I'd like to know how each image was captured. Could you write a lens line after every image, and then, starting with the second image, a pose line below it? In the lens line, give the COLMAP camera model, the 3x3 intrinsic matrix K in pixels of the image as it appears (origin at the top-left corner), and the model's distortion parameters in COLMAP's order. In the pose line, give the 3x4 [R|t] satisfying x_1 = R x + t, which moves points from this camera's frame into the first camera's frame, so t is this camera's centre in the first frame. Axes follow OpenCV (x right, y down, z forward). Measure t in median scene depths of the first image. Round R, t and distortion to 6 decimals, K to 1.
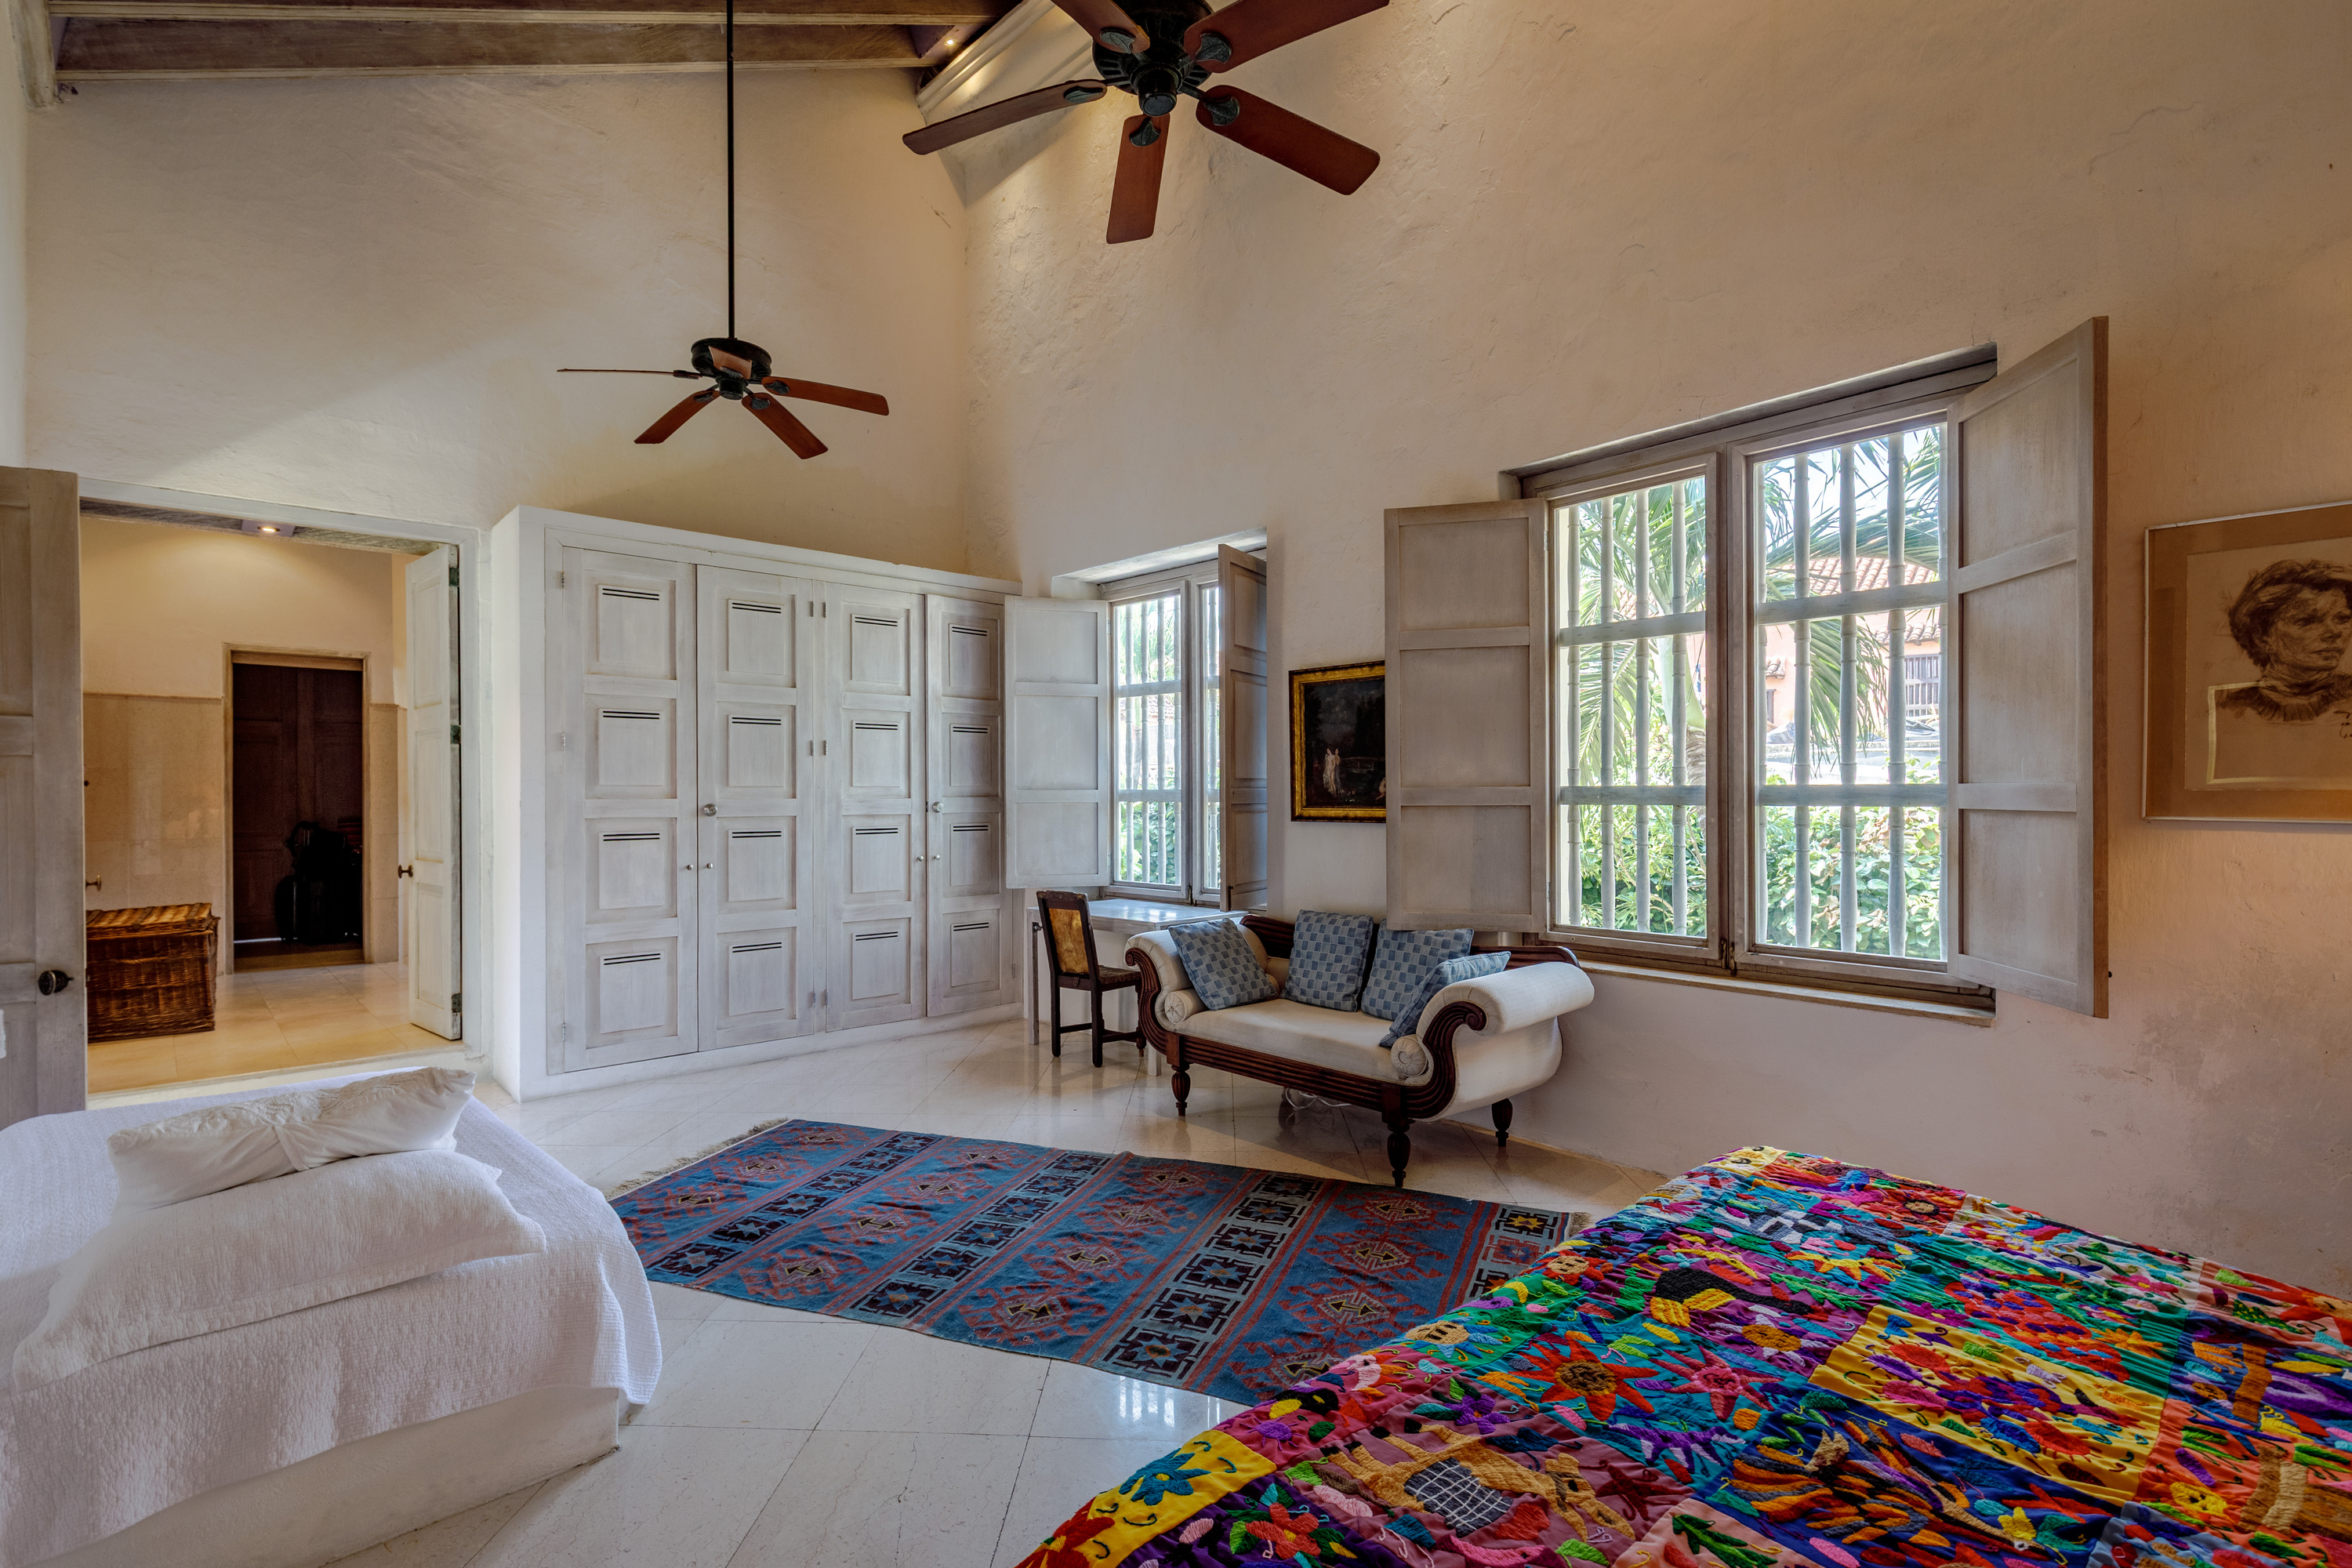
lens RADIAL K [[1072.7, 0, 1180.7], [0, 1072.7, 790.7], [0, 0, 1]] dist [0.012004, -0.000335]
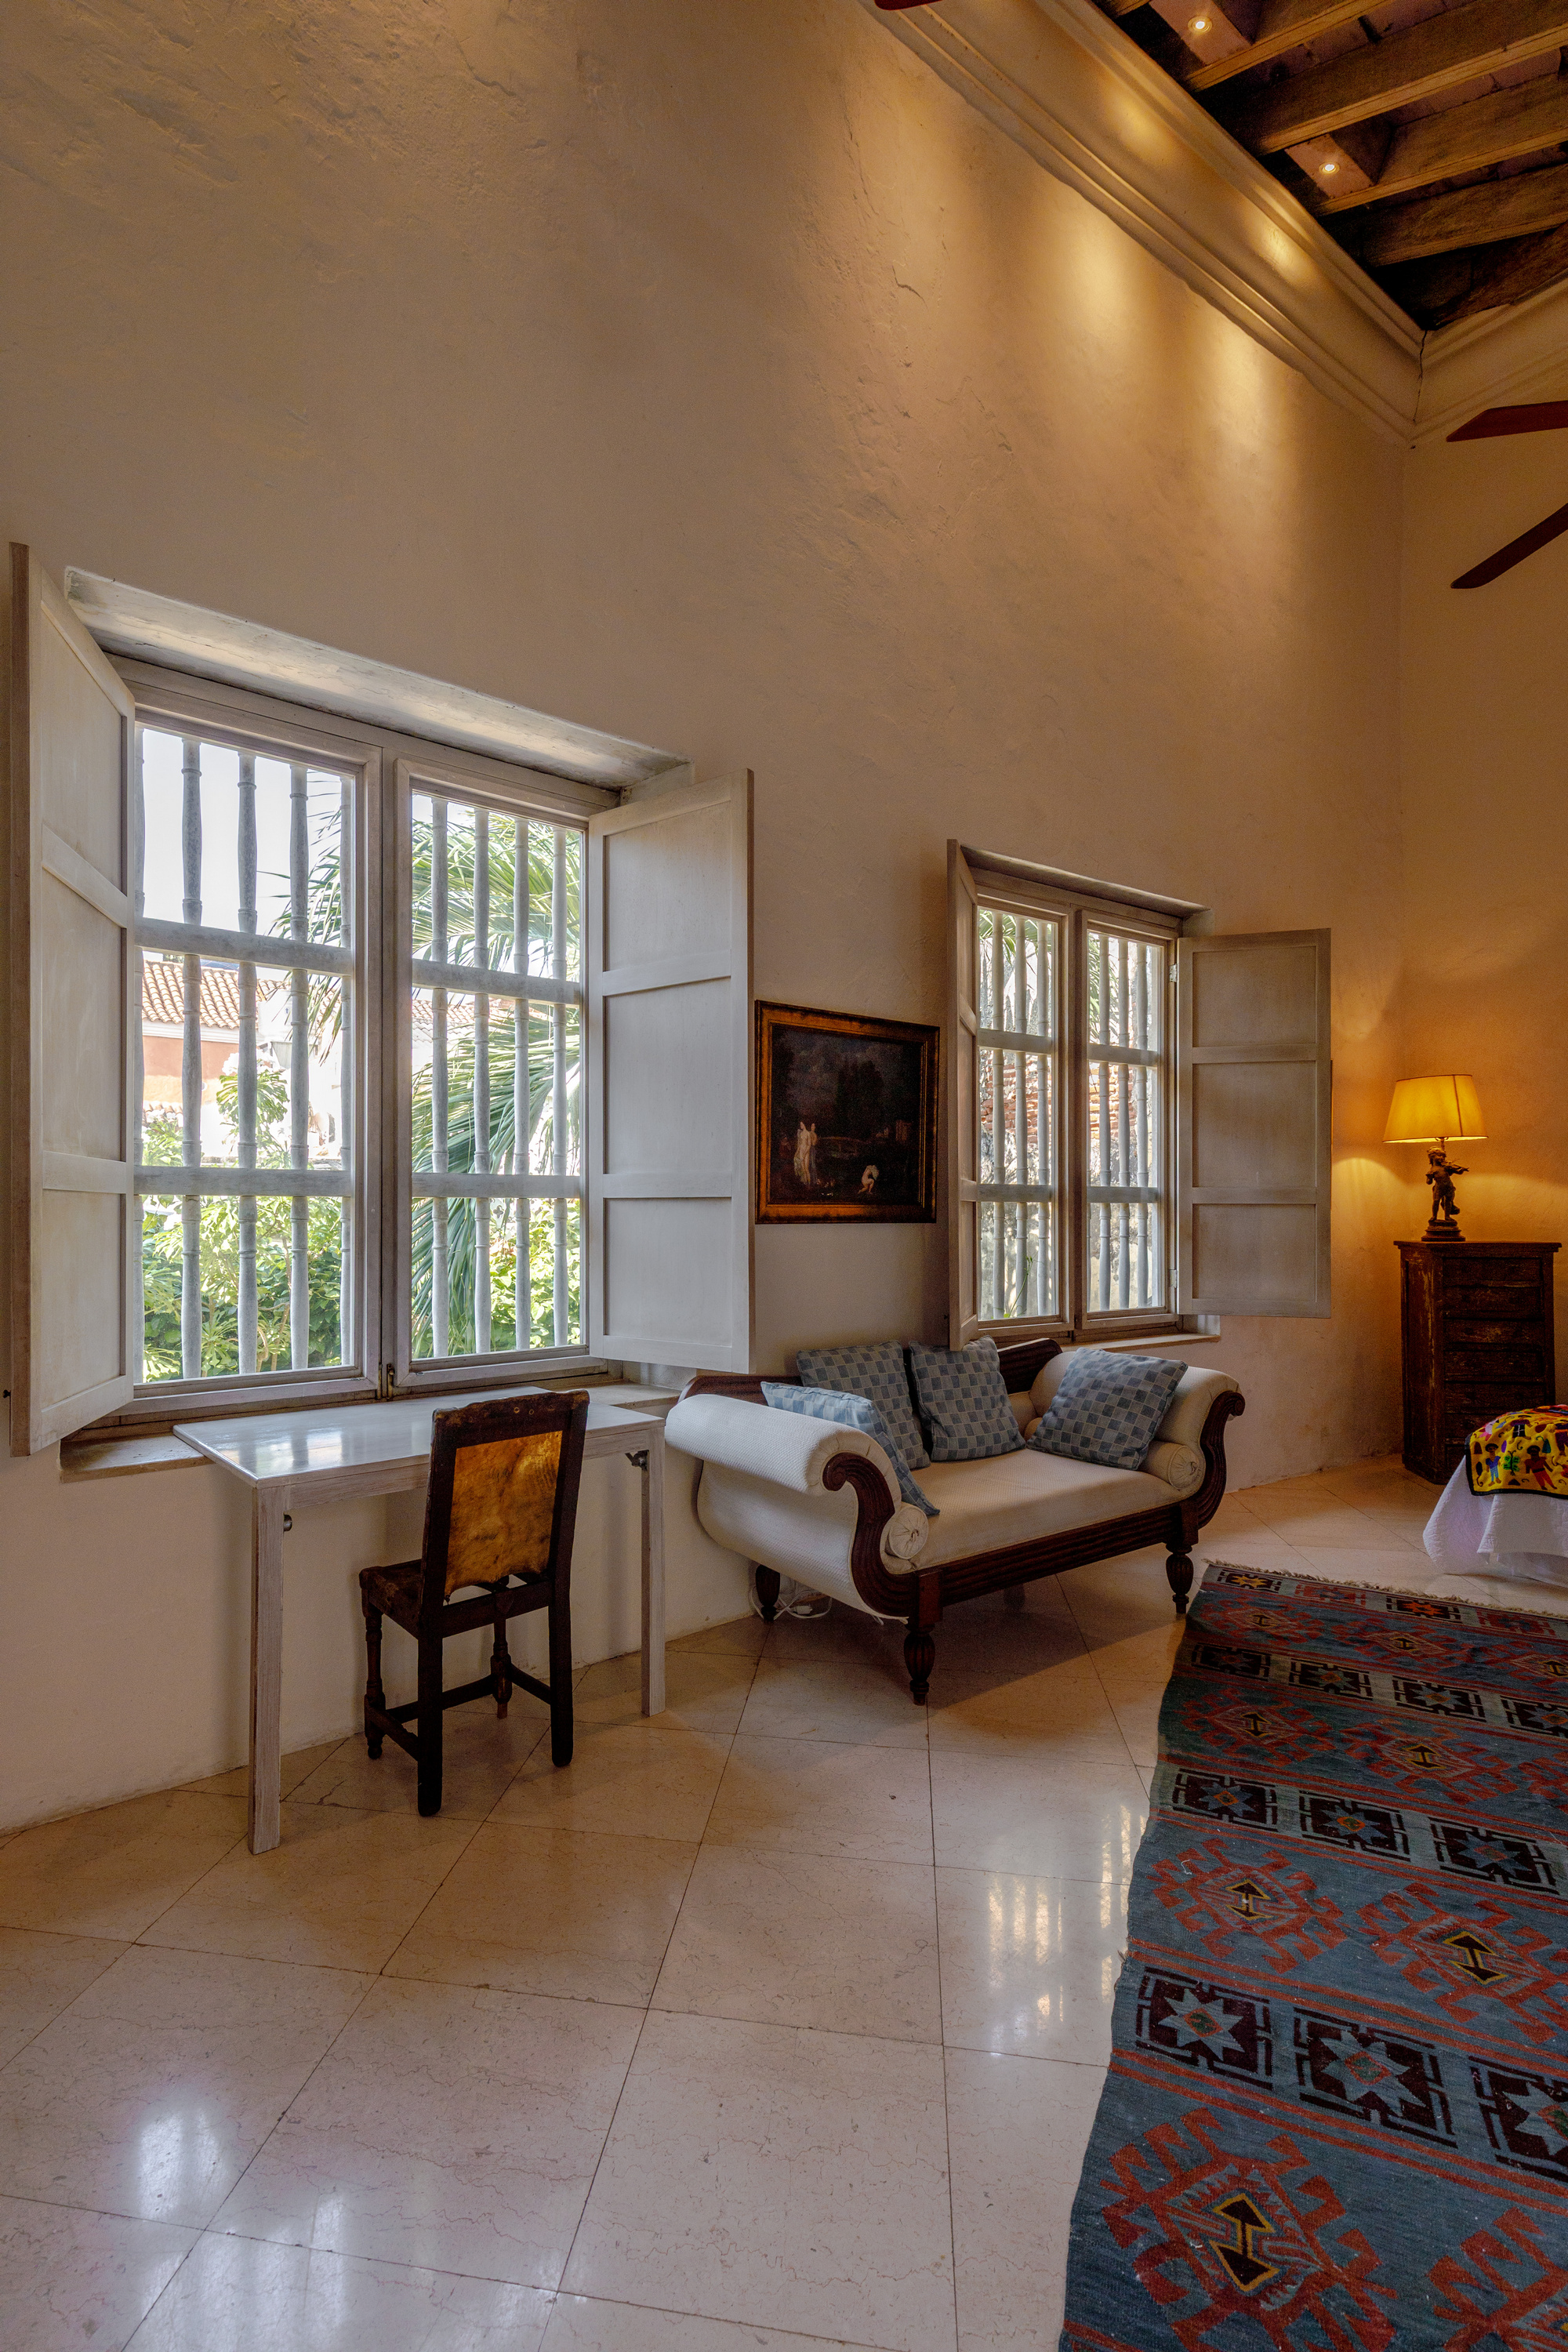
lens RADIAL K [[1072.7, 0, 736.7], [0, 1072.7, 1201.1], [0, 0, 1]] dist [0.012004, -0.000335]
pose [[0.137516, 0.015433, 0.990379, -0.624575], [-0.002619, 0.999881, -0.015217, 0.026969], [-0.990496, -0.000501, 0.137540, 1.020297]]
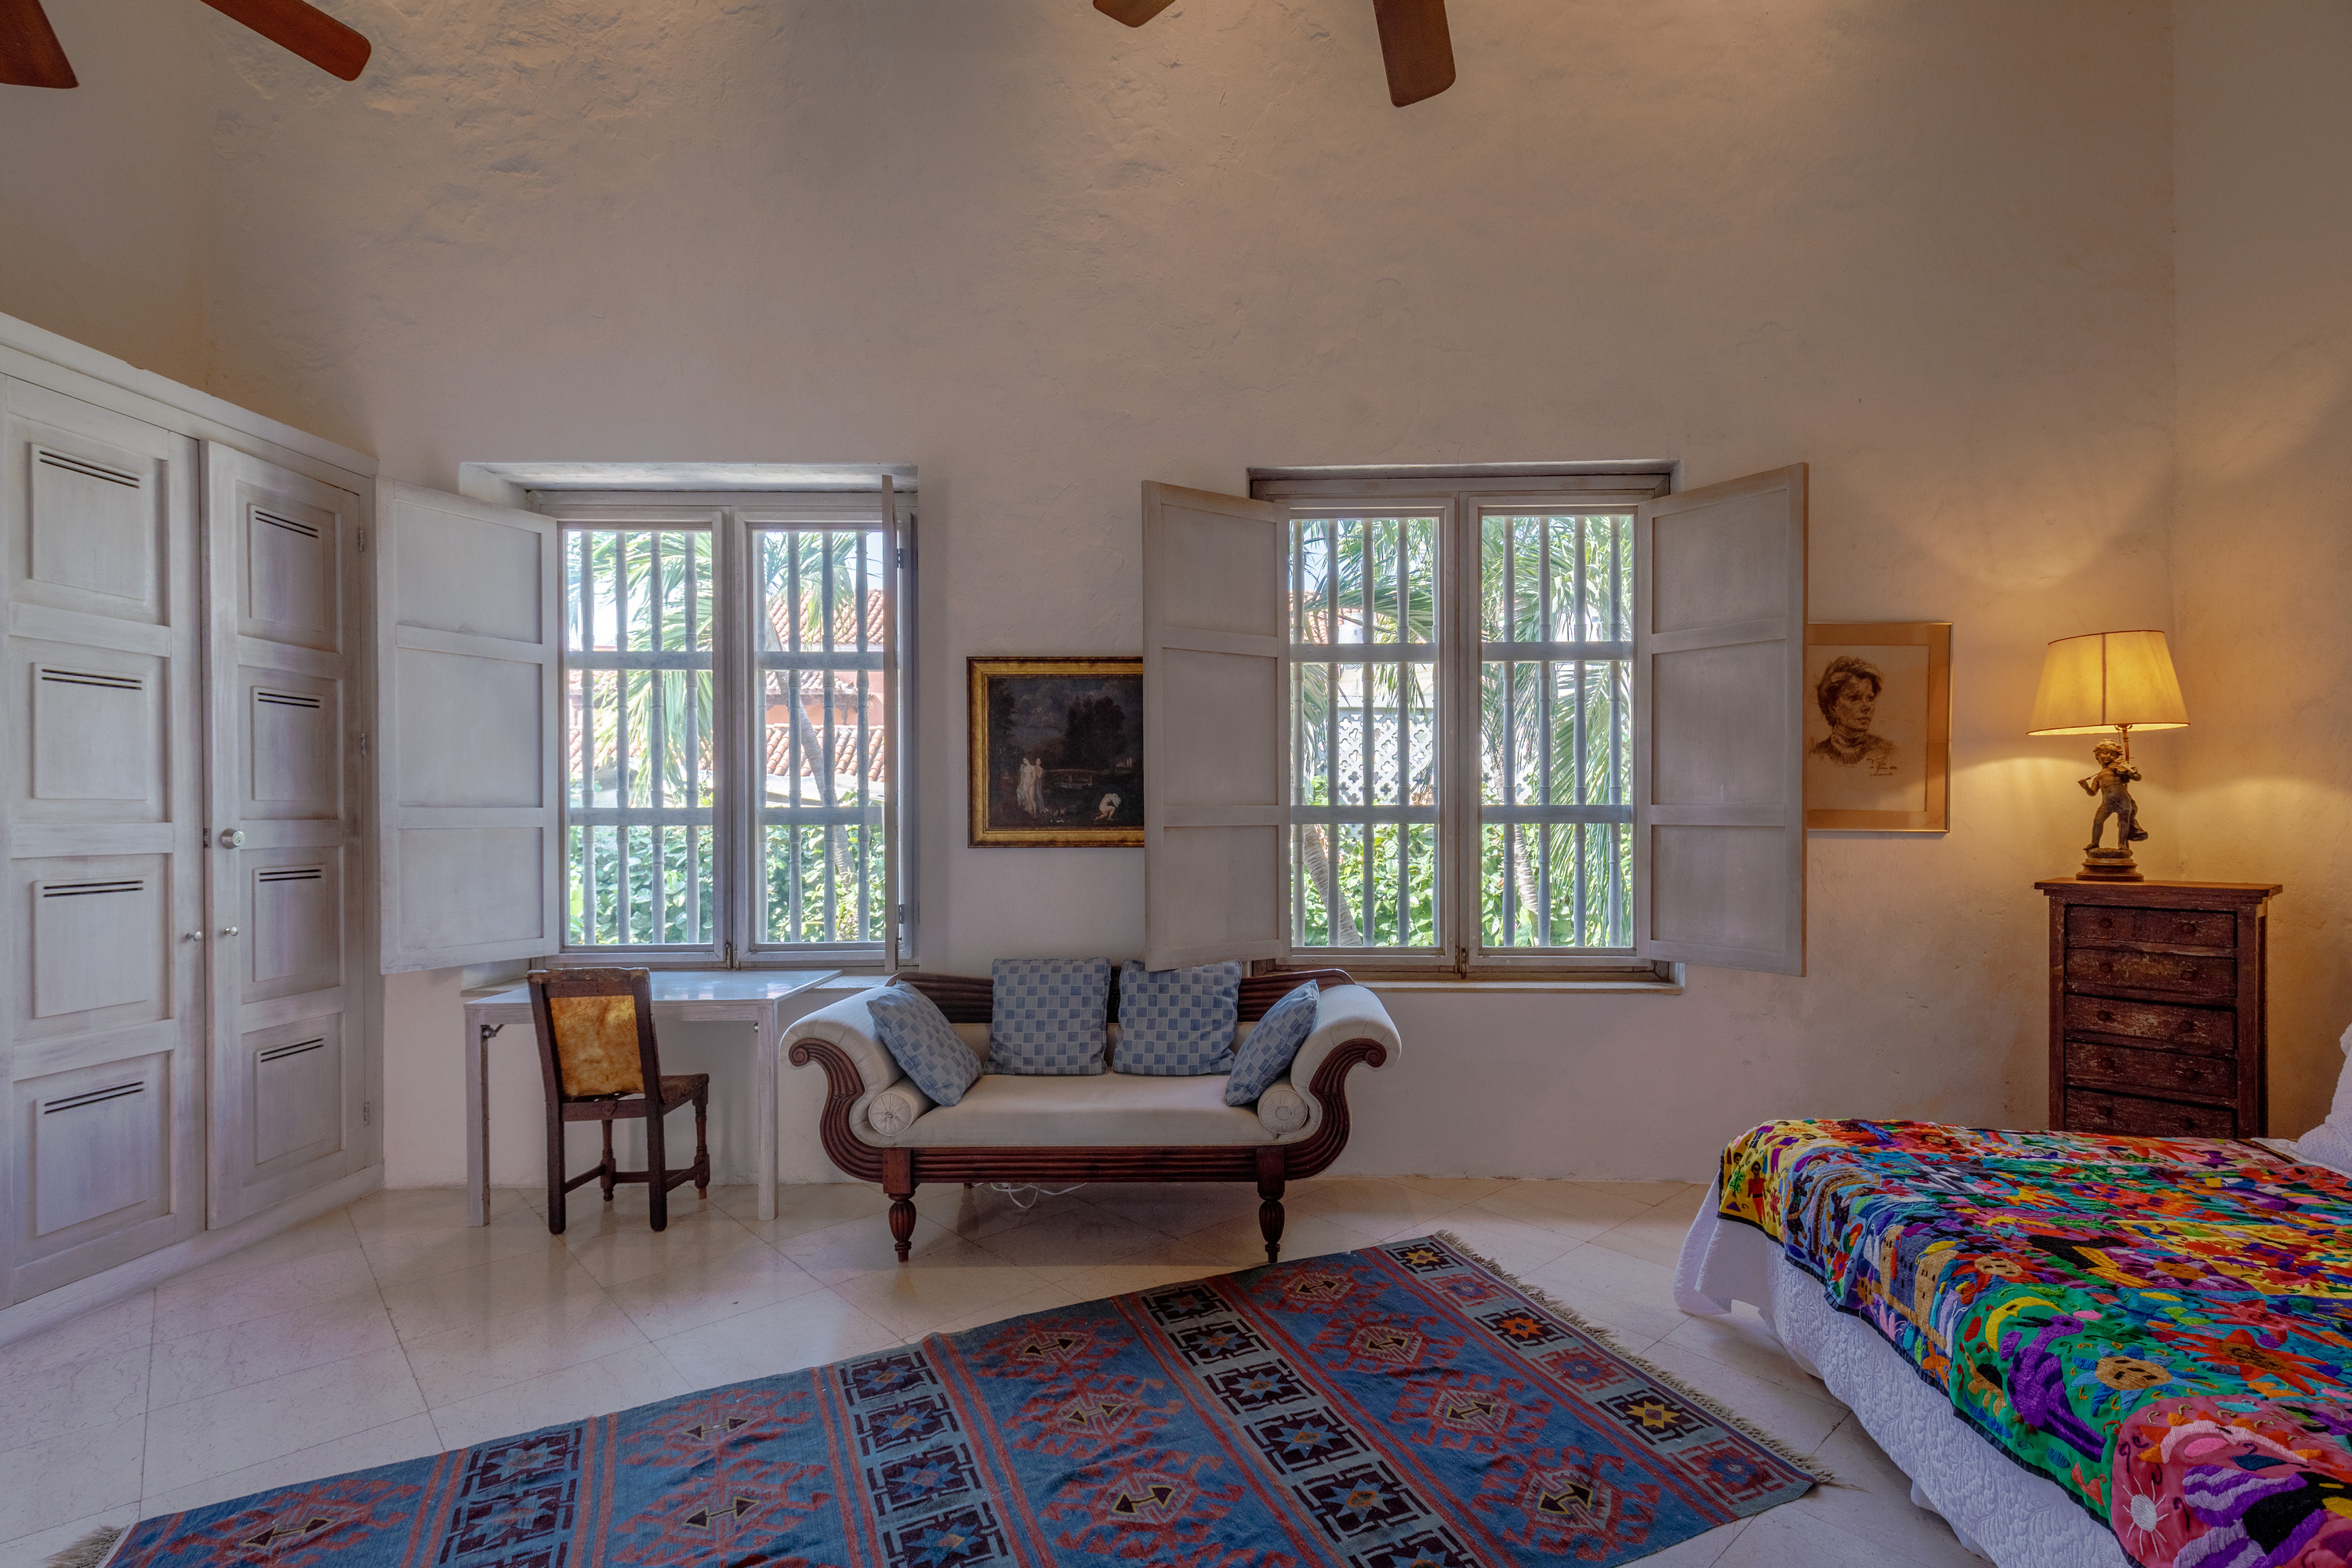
lens RADIAL K [[1089.1, 0, 1248.2], [0, 1089.1, 814.0], [0, 0, 1]] dist [0.009129, -0.001184]
pose [[0.685981, -0.000896, 0.727619, -0.375656], [-0.001406, 0.999996, 0.002556, 0.001196], [-0.727618, -0.002777, 0.685977, 0.334850]]
